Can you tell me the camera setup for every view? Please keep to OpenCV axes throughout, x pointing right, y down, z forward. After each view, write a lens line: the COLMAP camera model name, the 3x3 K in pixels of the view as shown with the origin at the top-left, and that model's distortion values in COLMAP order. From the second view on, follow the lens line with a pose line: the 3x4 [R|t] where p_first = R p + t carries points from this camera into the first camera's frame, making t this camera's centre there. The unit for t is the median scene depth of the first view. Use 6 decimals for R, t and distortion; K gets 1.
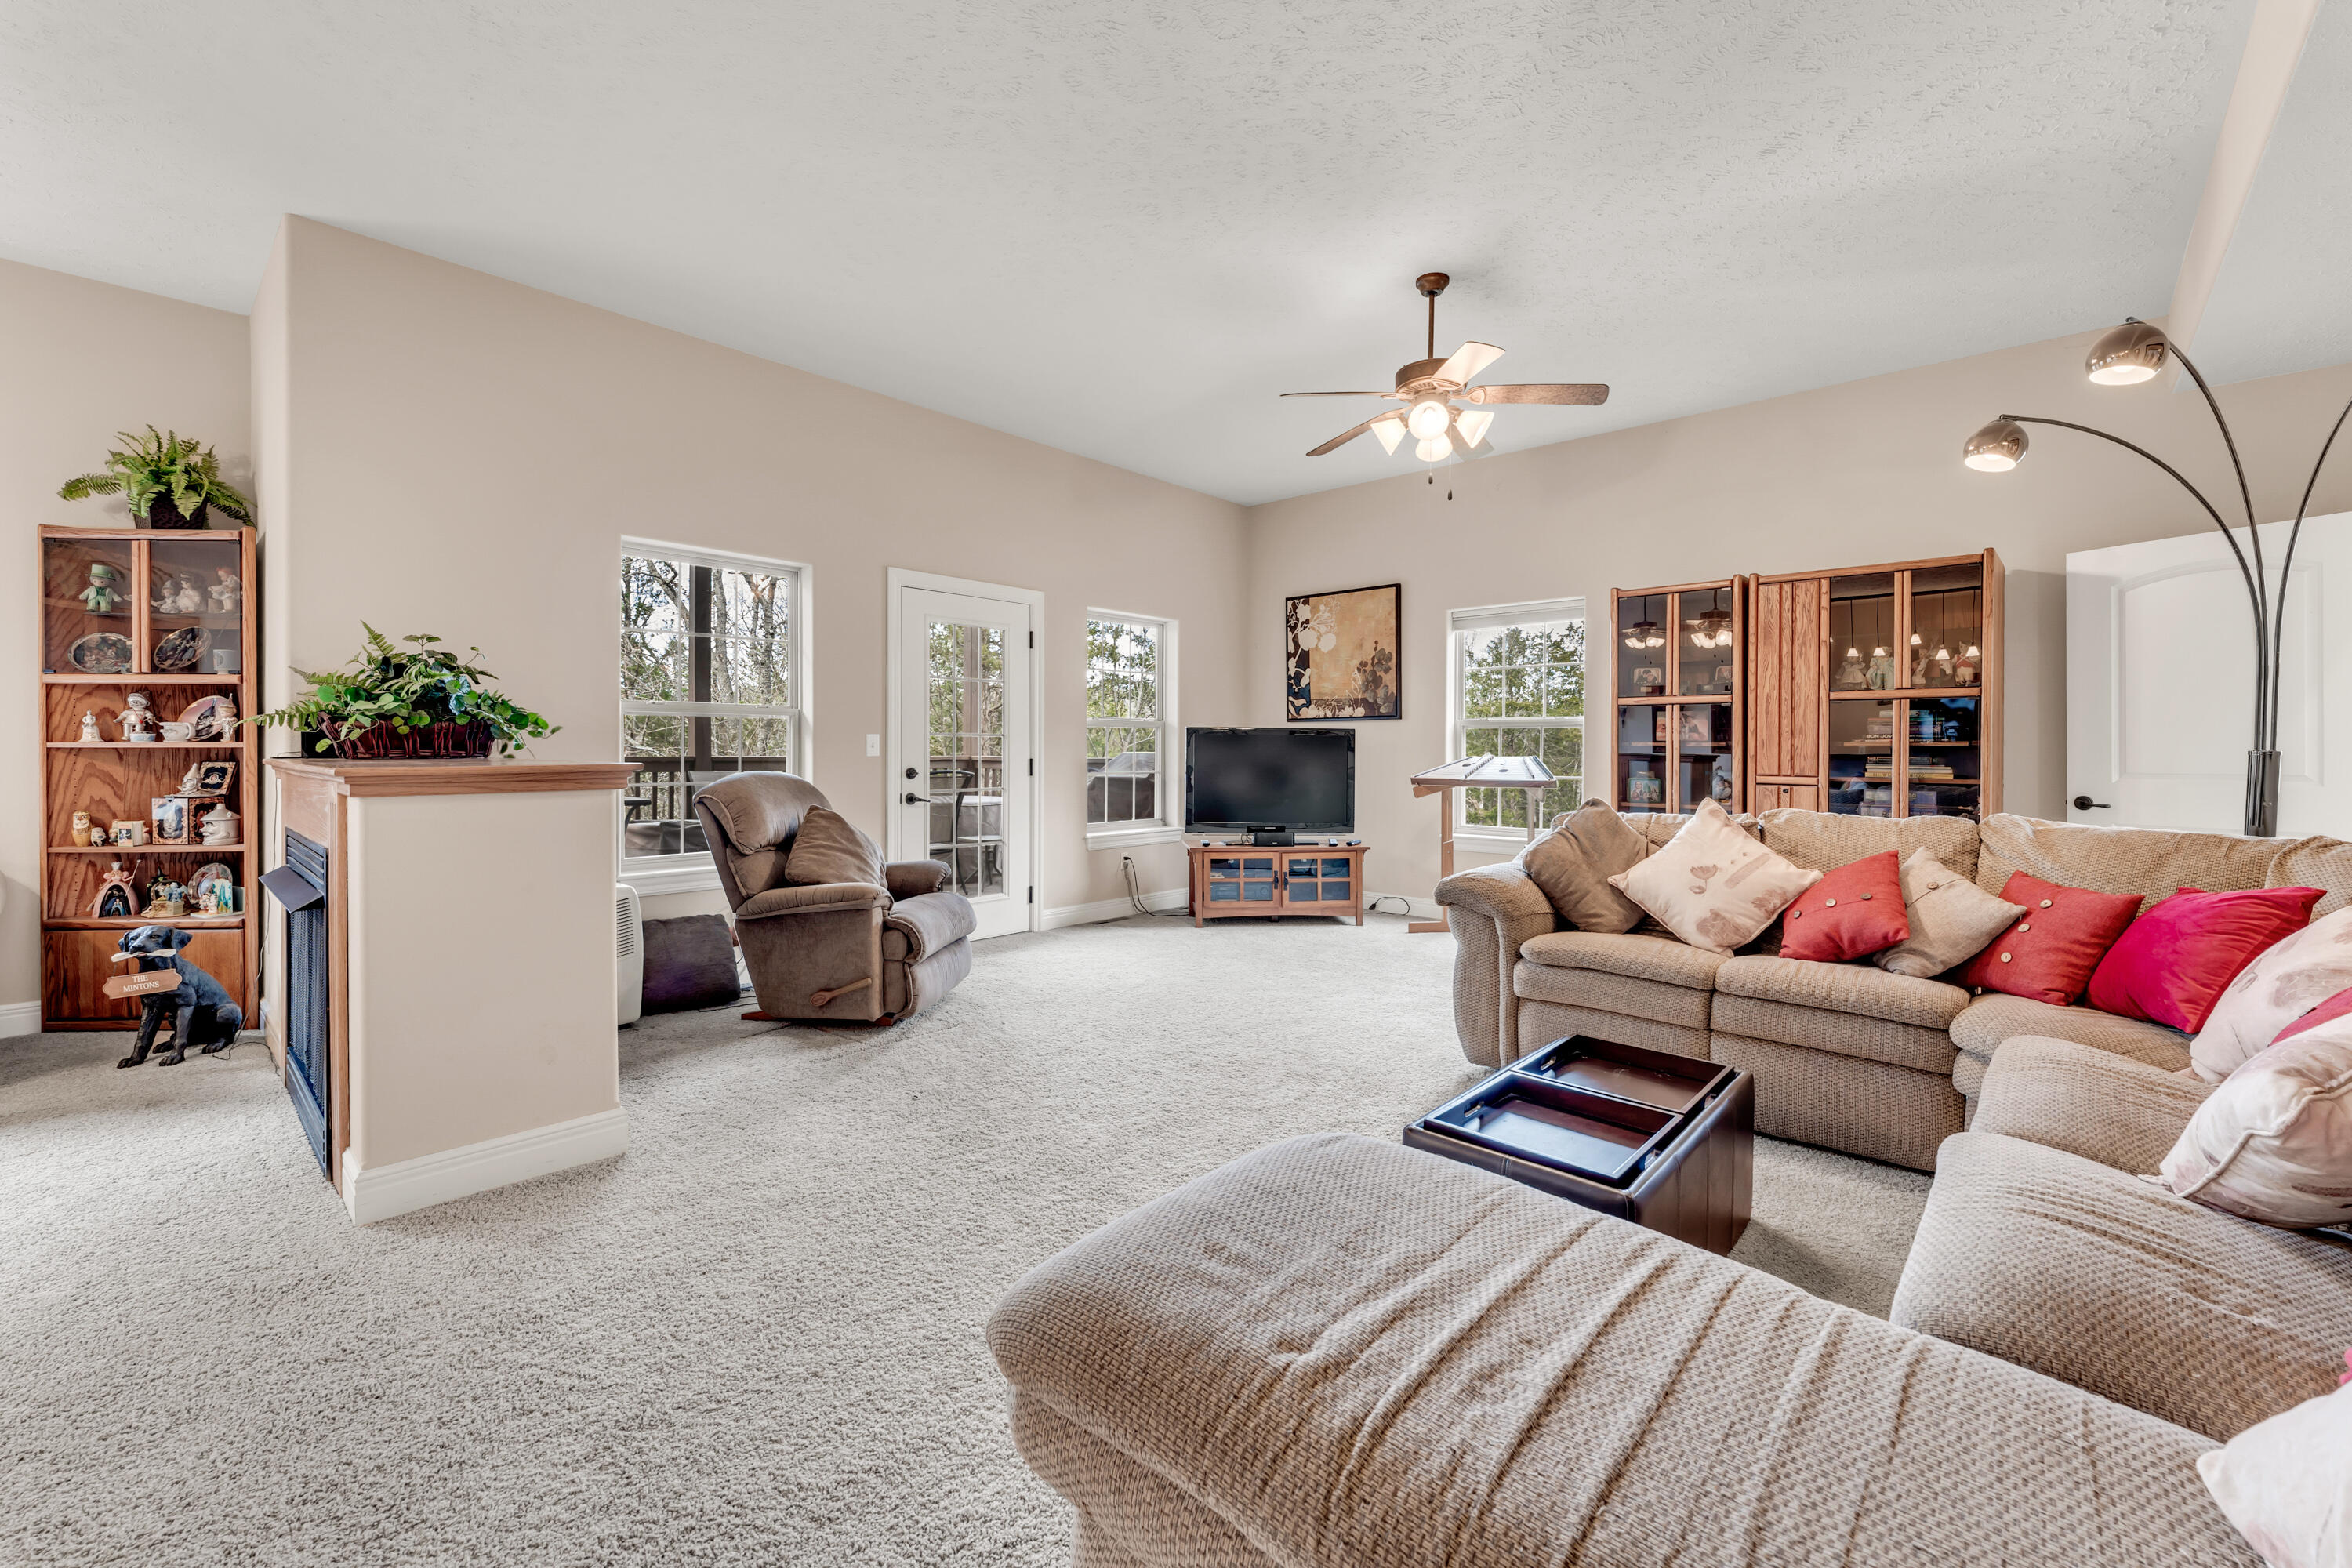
lens RADIAL K [[904.2, 0, 1236.8], [0, 904.2, 751.7], [0, 0, 1]] dist [-0.000680, -0.000028]
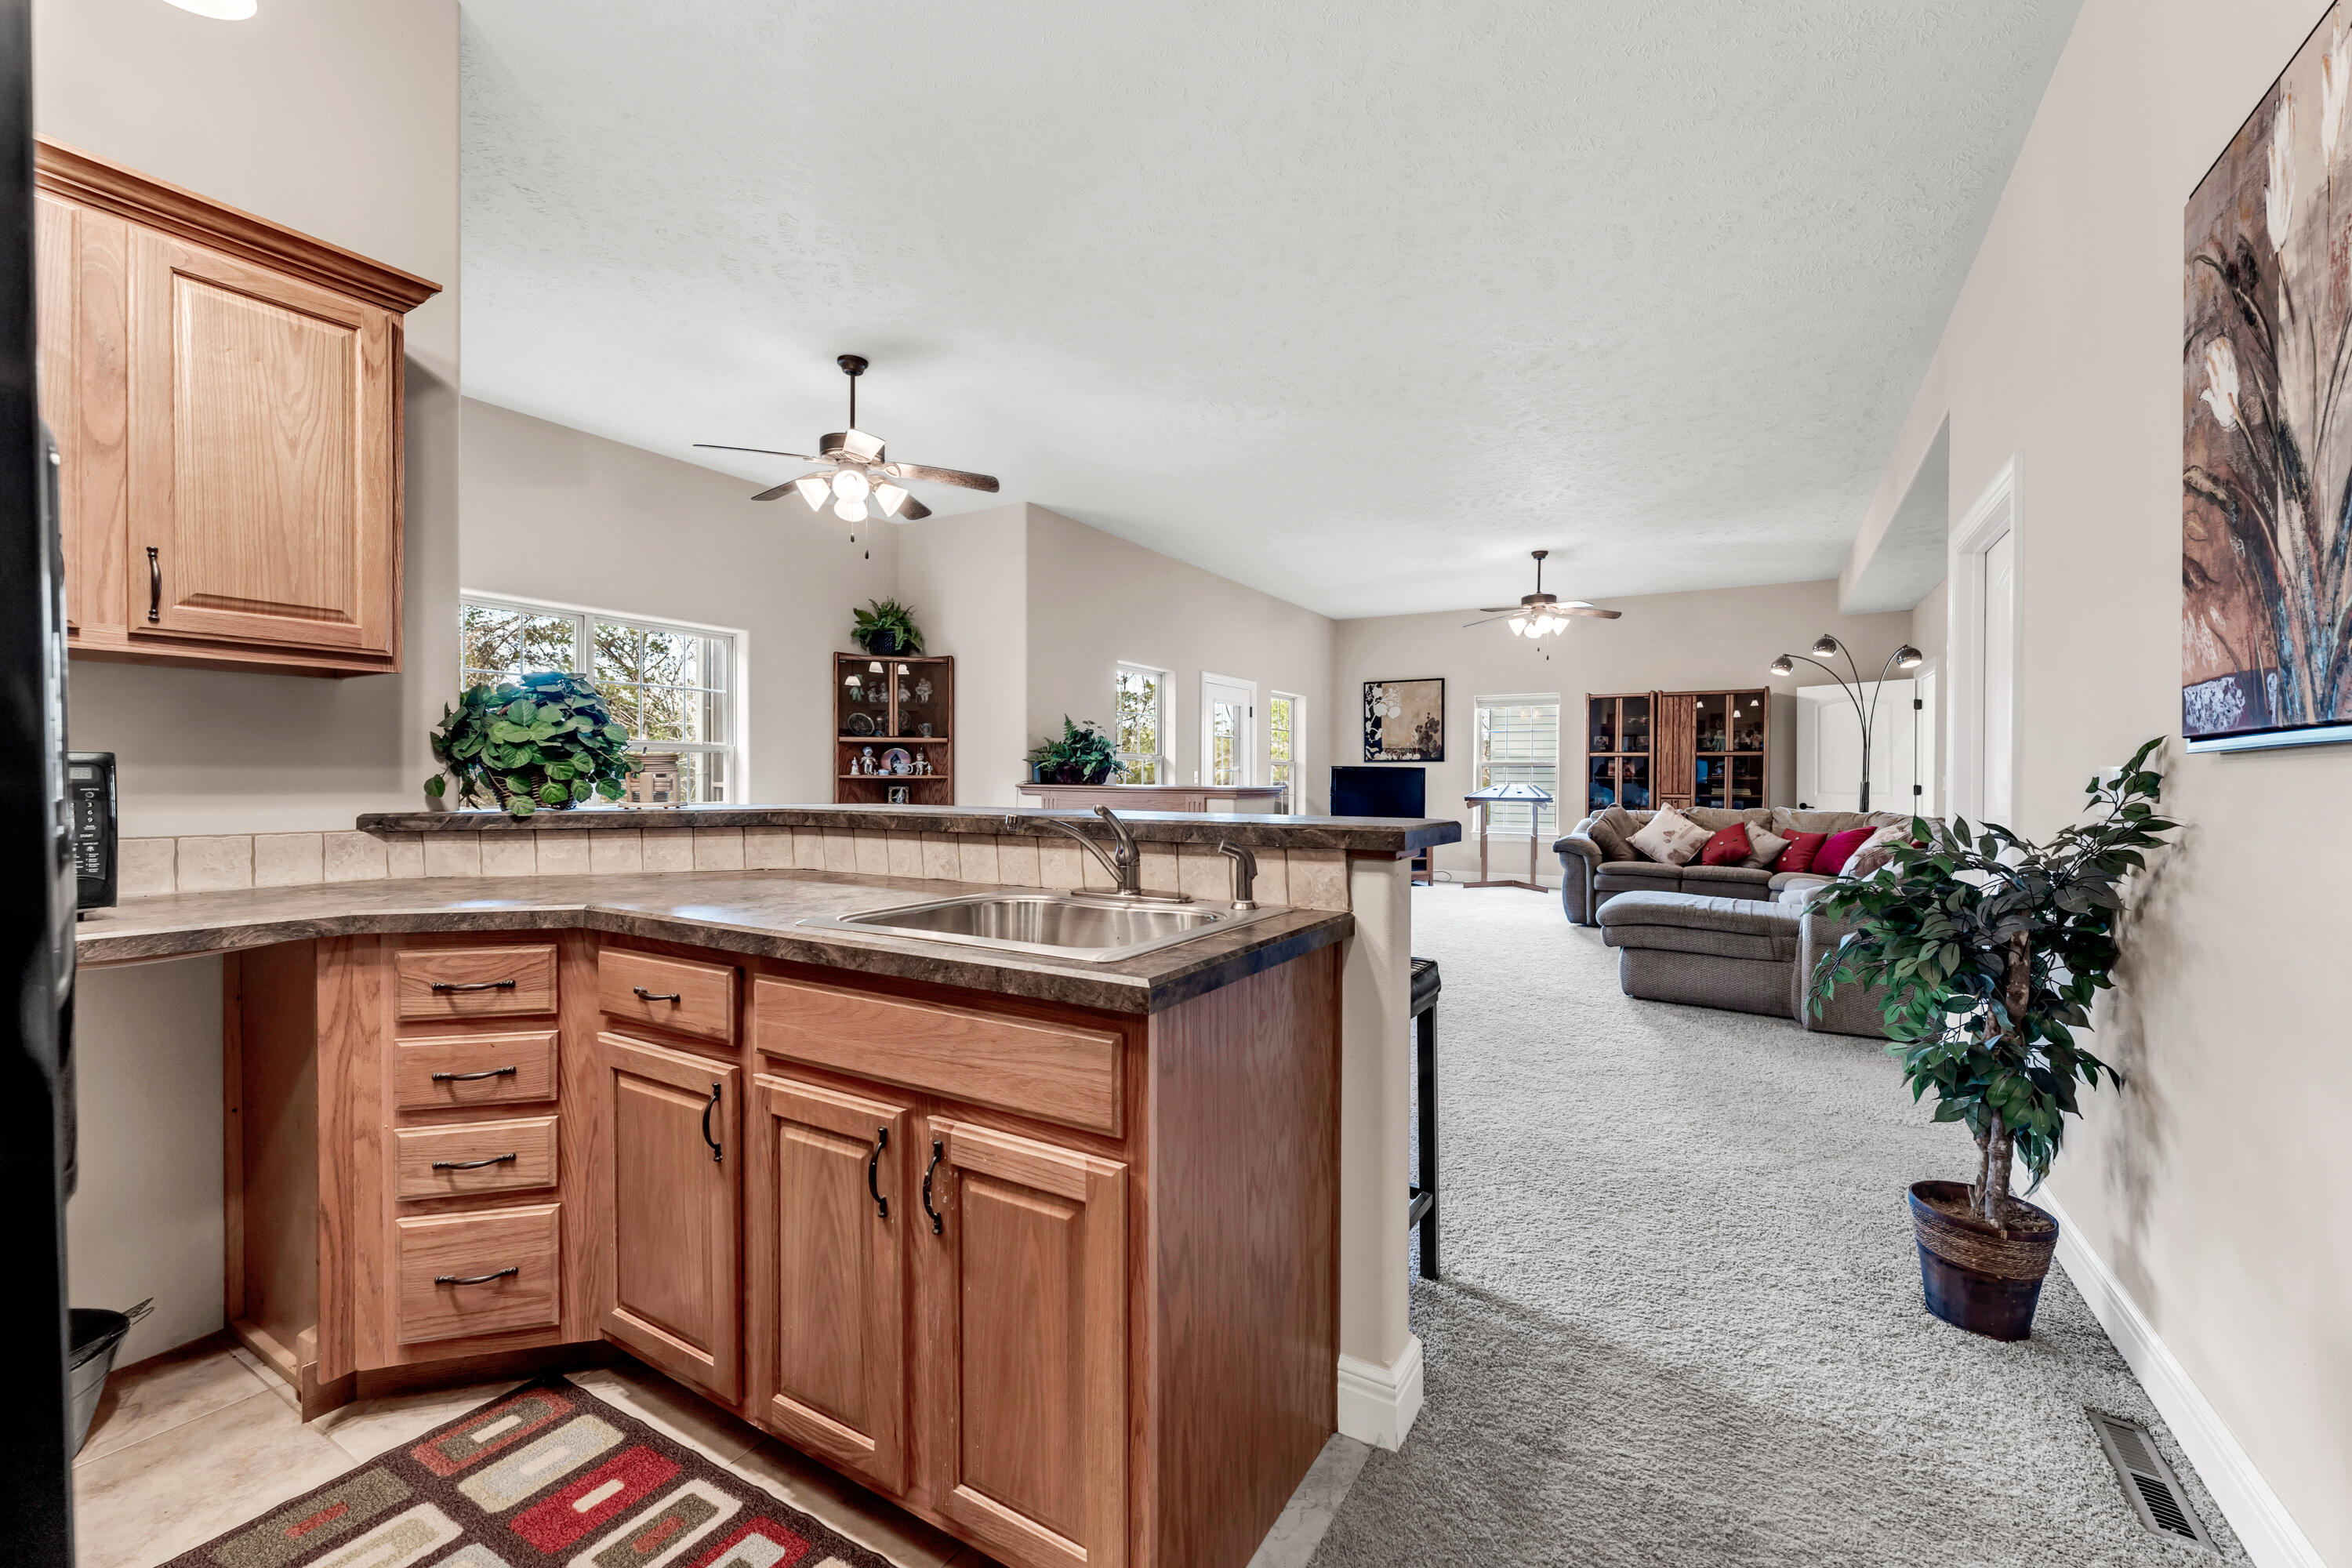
lens RADIAL K [[904.2, 0, 1236.8], [0, 904.2, 751.7], [0, 0, 1]] dist [-0.000680, -0.000028]
pose [[0.980602, 0.008829, 0.195810, -0.707118], [-0.002594, 0.999482, -0.032080, -0.000242], [-0.195992, 0.030950, 0.980117, -0.735067]]
